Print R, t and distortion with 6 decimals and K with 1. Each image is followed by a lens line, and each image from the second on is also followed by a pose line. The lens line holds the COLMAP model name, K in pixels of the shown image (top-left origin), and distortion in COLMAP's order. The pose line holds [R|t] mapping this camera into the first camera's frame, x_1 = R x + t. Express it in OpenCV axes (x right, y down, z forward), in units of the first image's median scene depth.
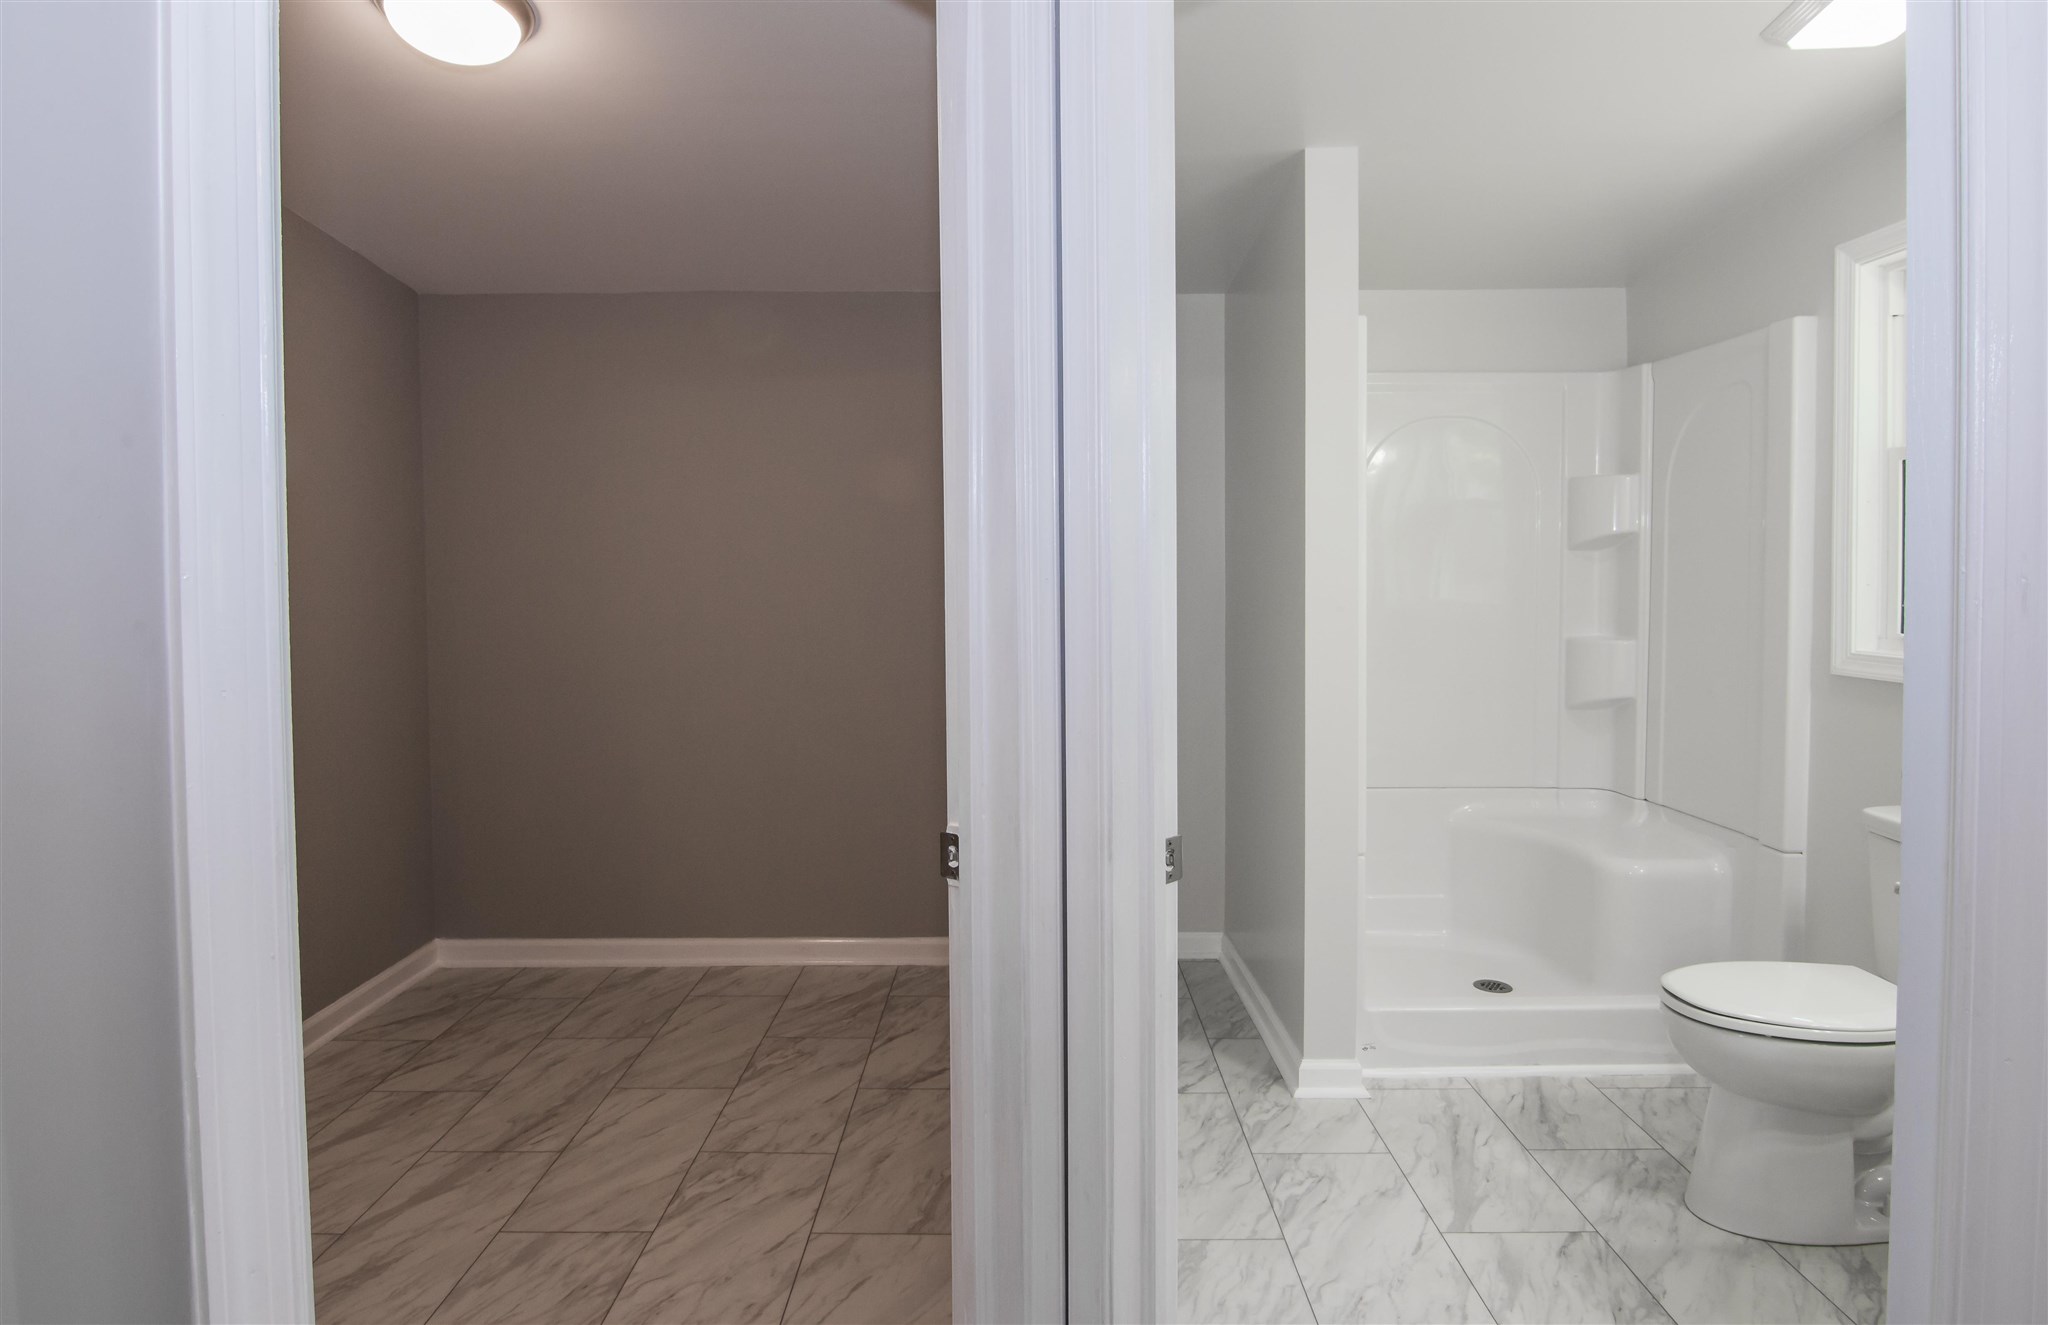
lens RADIAL K [[1133.0, 0, 1020.8], [0, 1133.0, 594.7], [0, 0, 1]] dist [-0.003577, -0.000788]
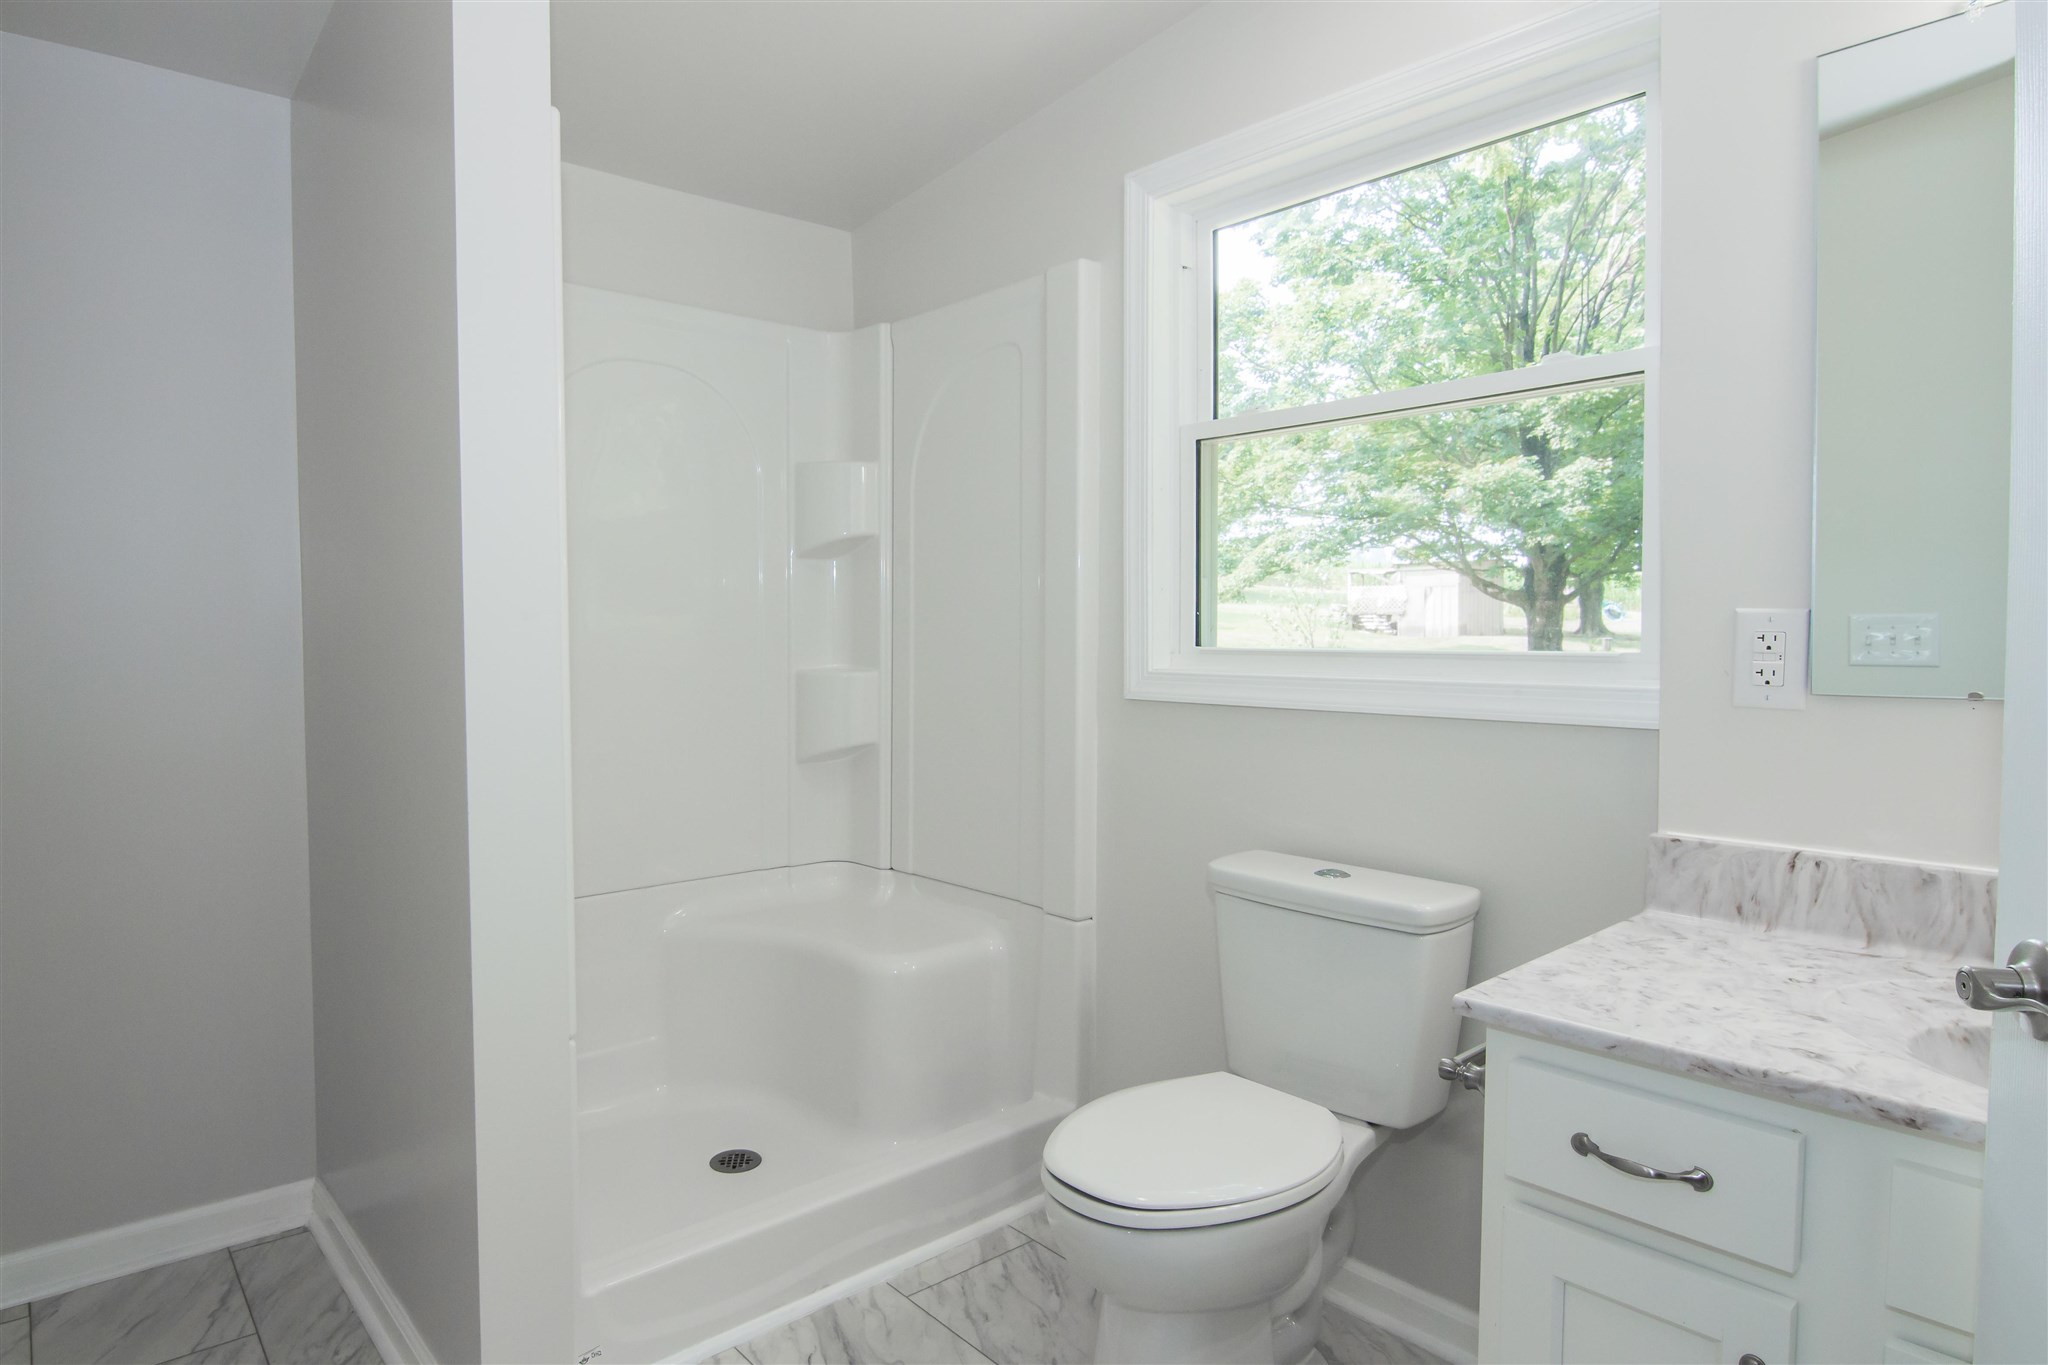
lens RADIAL K [[1168.5, 0, 927.4], [0, 1168.5, 655.0], [0, 0, 1]] dist [-0.007157, -0.002562]
pose [[0.783712, -0.023865, 0.620666, 0.070126], [0.021130, 0.999708, 0.011759, 0.023409], [-0.620765, 0.003899, 0.783987, 0.386710]]
